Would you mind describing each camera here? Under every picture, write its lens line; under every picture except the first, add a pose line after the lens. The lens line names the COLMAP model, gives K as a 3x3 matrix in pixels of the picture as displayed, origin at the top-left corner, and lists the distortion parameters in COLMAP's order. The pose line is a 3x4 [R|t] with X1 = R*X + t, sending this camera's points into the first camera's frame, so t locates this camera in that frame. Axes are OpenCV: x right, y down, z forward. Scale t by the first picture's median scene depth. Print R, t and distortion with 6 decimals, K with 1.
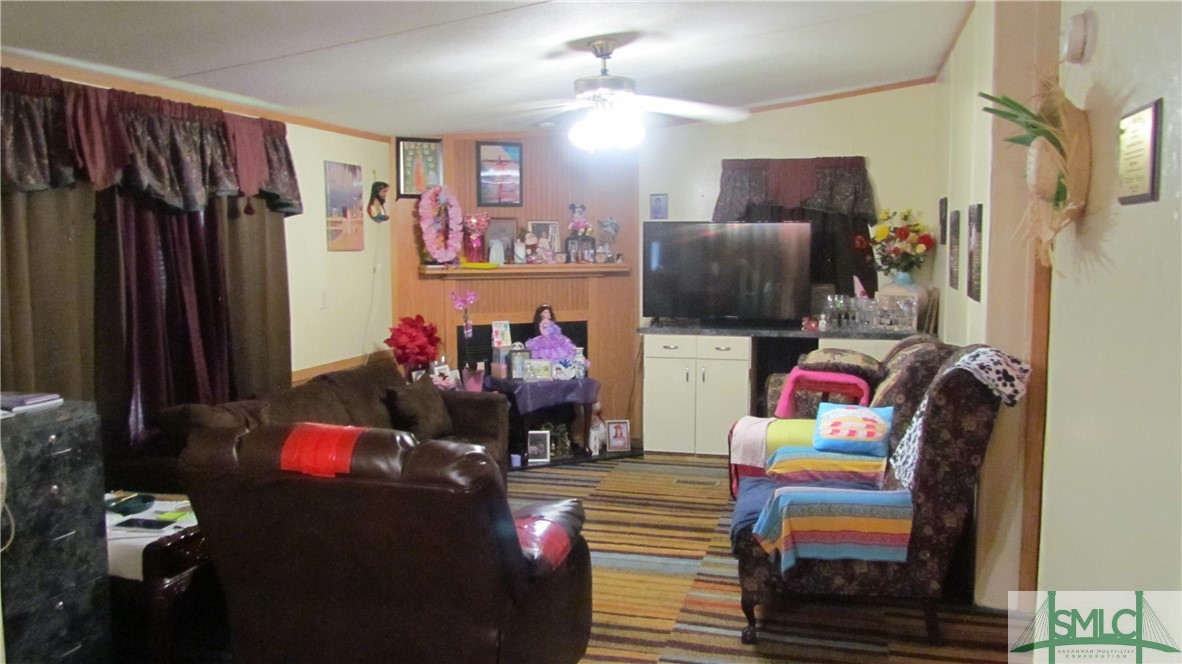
lens RADIAL K [[979.4, 0, 590.4], [0, 979.4, 333.3], [0, 0, 1]] dist [-0.031115, 0.011590]
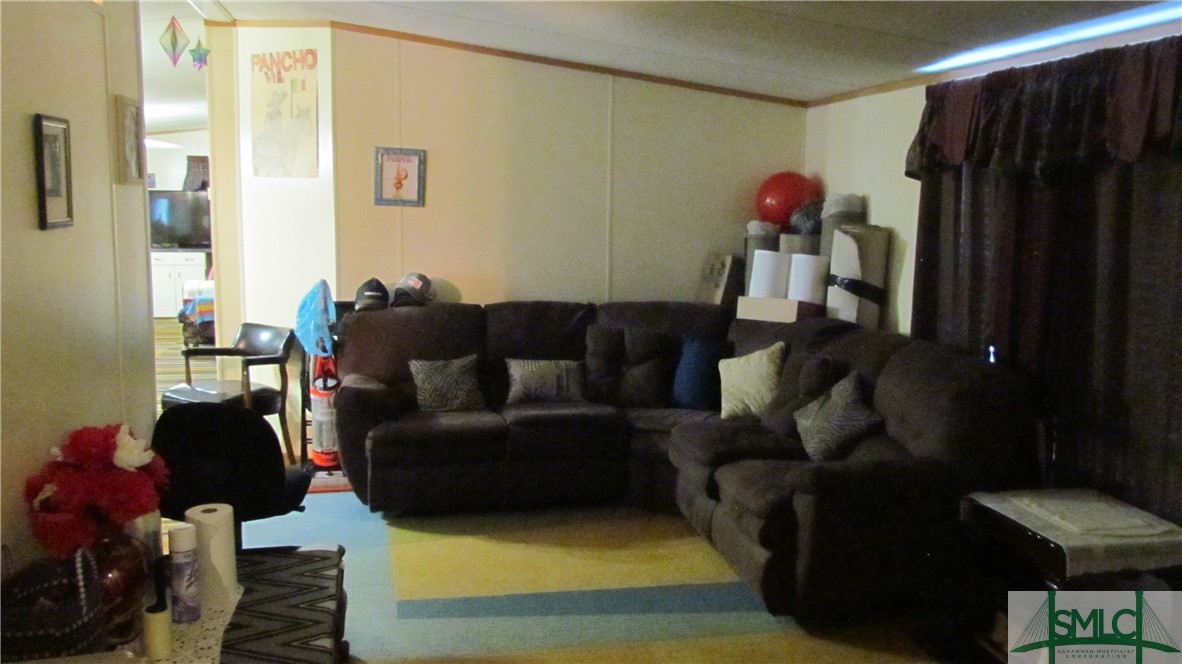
lens RADIAL K [[979.4, 0, 592.0], [0, 979.4, 334.6], [0, 0, 1]] dist [-0.031115, 0.011590]
pose [[0.890432, -0.045584, 0.452828, -0.040826], [0.022811, 0.998191, 0.055628, 0.100744], [-0.454544, -0.039203, 0.889861, -1.381253]]
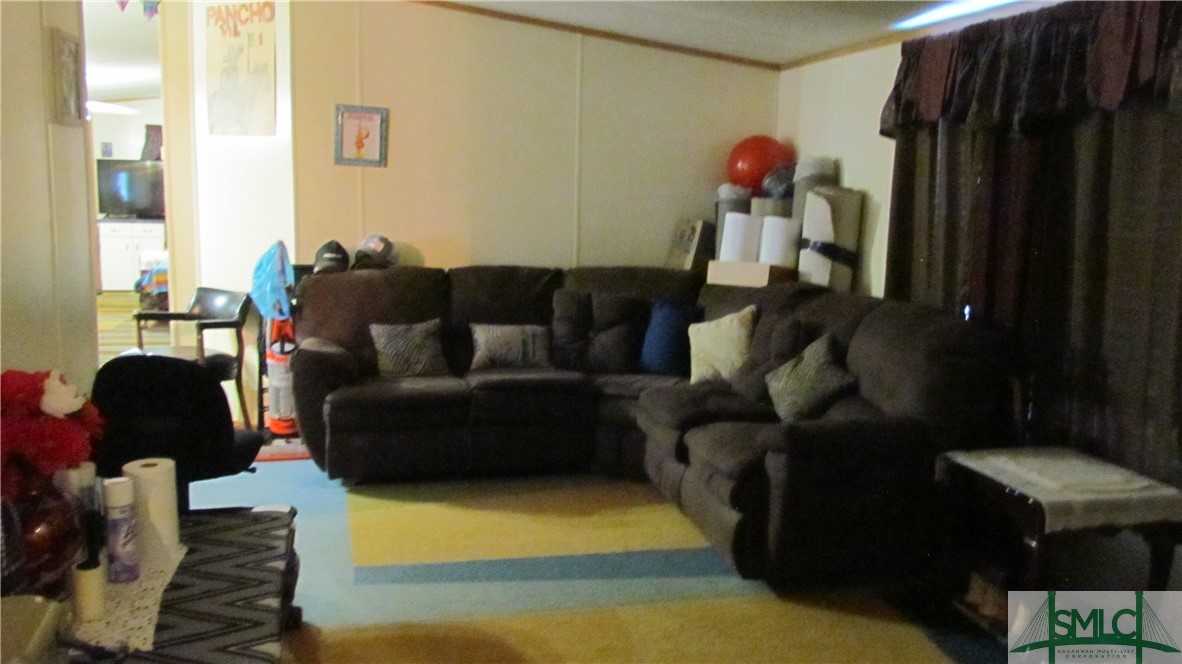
lens RADIAL K [[979.4, 0, 595.6], [0, 979.4, 330.5], [0, 0, 1]] dist [-0.031115, 0.011590]
pose [[0.874617, -0.047876, 0.482446, -0.025769], [0.017013, 0.997530, 0.068149, 0.125442], [-0.484517, -0.051396, 0.873271, -1.357896]]
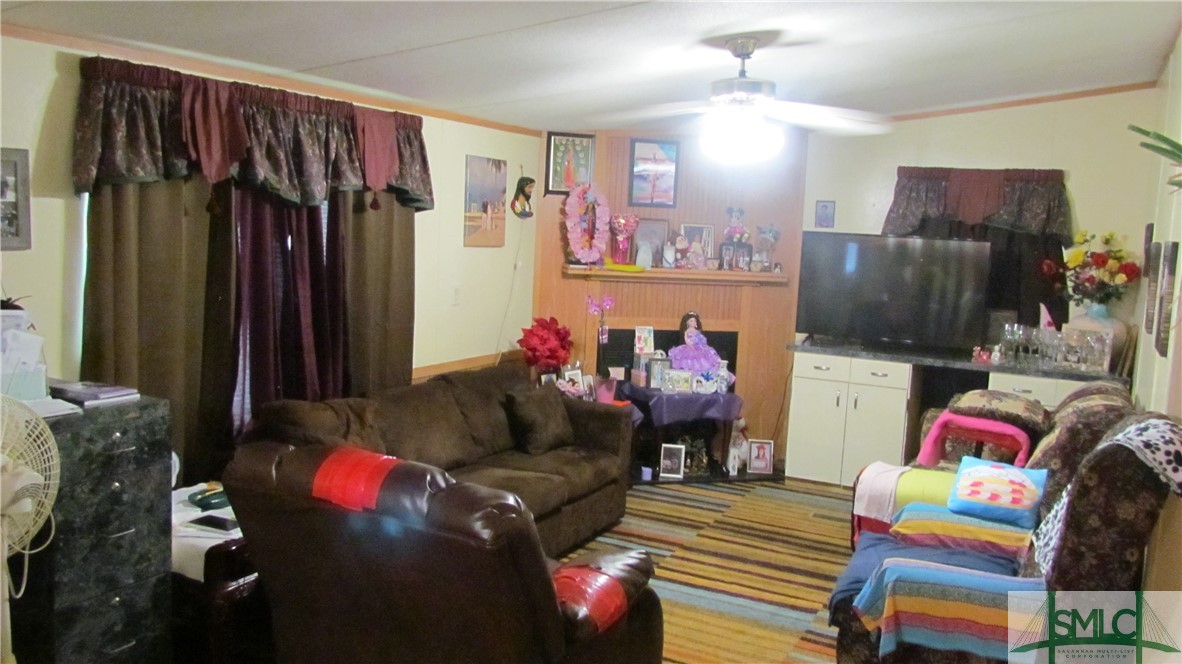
lens RADIAL K [[979.4, 0, 586.7], [0, 979.4, 332.1], [0, 0, 1]] dist [-0.031115, 0.011590]
pose [[0.976930, 0.072179, -0.200993, 0.066412], [-0.069796, 0.997382, 0.018929, -0.030138], [0.201833, -0.004464, 0.979410, 0.068718]]
